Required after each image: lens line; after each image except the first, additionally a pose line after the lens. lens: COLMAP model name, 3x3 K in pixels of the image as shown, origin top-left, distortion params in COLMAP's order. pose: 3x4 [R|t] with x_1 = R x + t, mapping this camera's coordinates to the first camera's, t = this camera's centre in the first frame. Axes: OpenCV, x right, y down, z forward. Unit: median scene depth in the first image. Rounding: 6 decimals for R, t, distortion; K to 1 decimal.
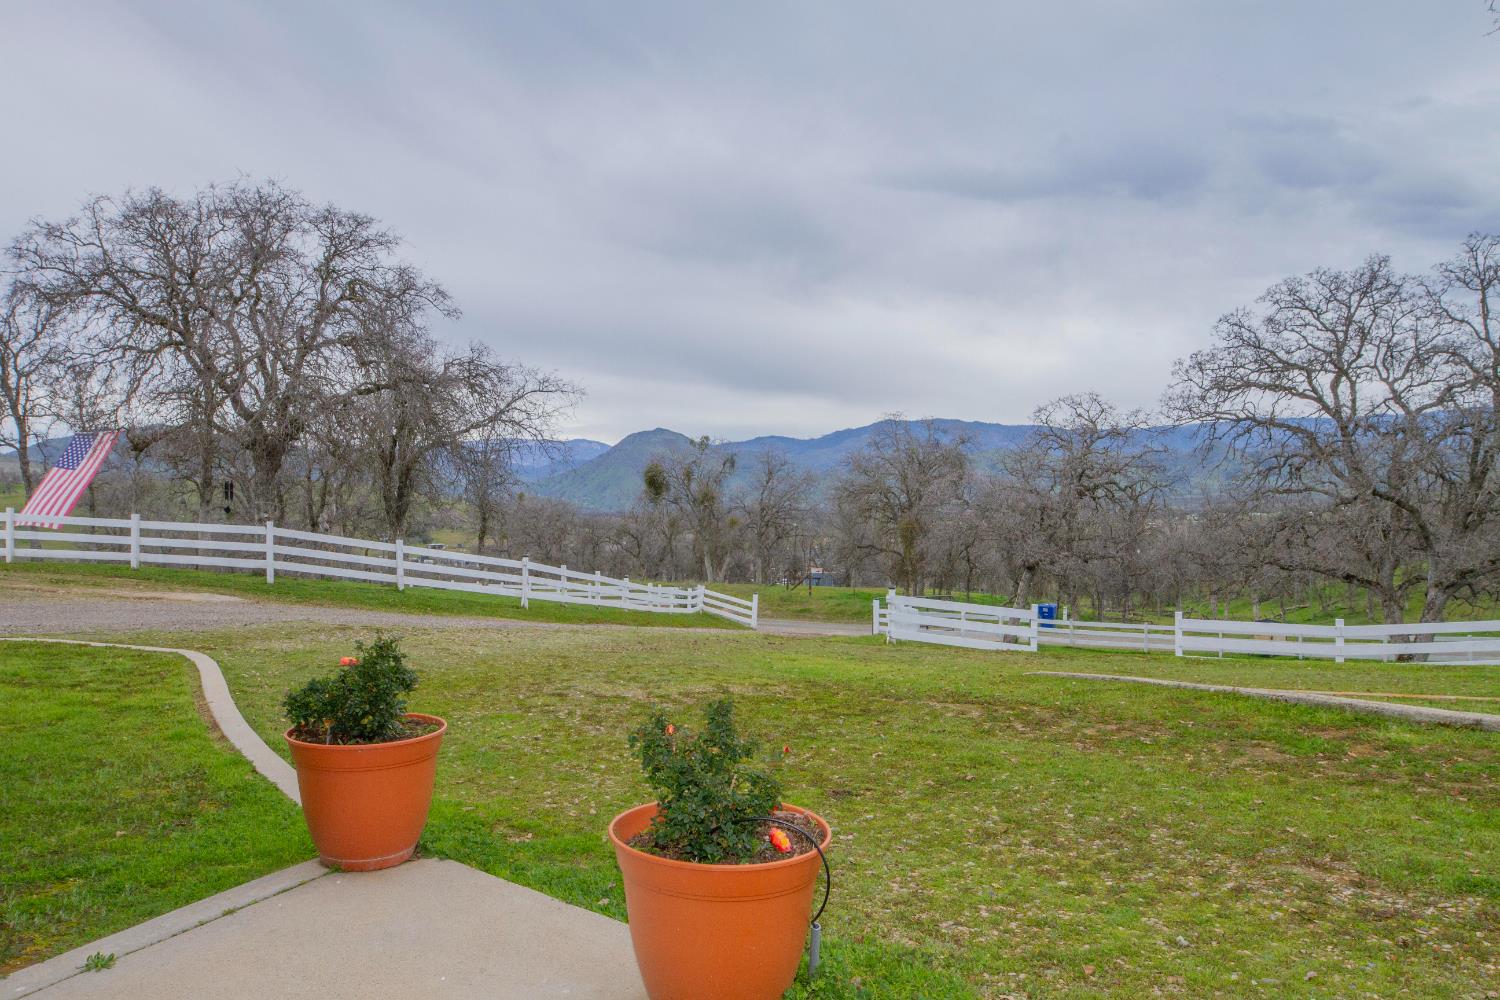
lens RADIAL K [[1109.1, 0, 750.5], [0, 1109.1, 496.0], [0, 0, 1]] dist [-0.030743, -0.001372]
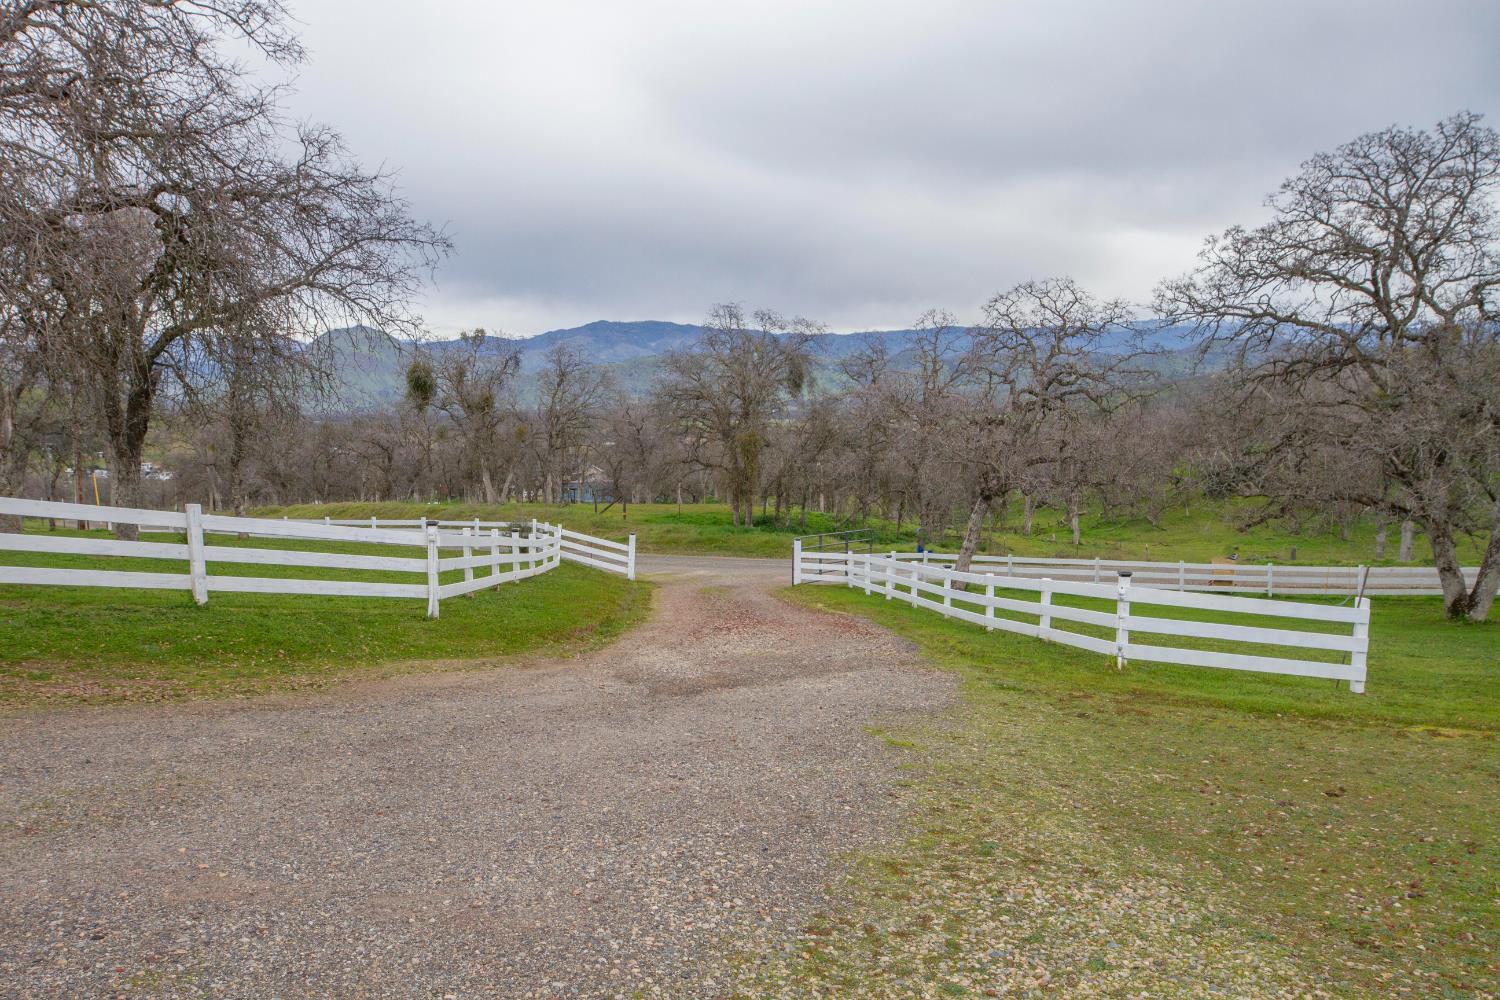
lens RADIAL K [[1109.1, 0, 747.6], [0, 1109.1, 499.2], [0, 0, 1]] dist [-0.030743, -0.001372]
pose [[0.967794, -0.017498, 0.251135, -0.117268], [-0.005394, 0.995911, 0.090177, -0.004810], [-0.251686, -0.088627, 0.963742, 0.269279]]
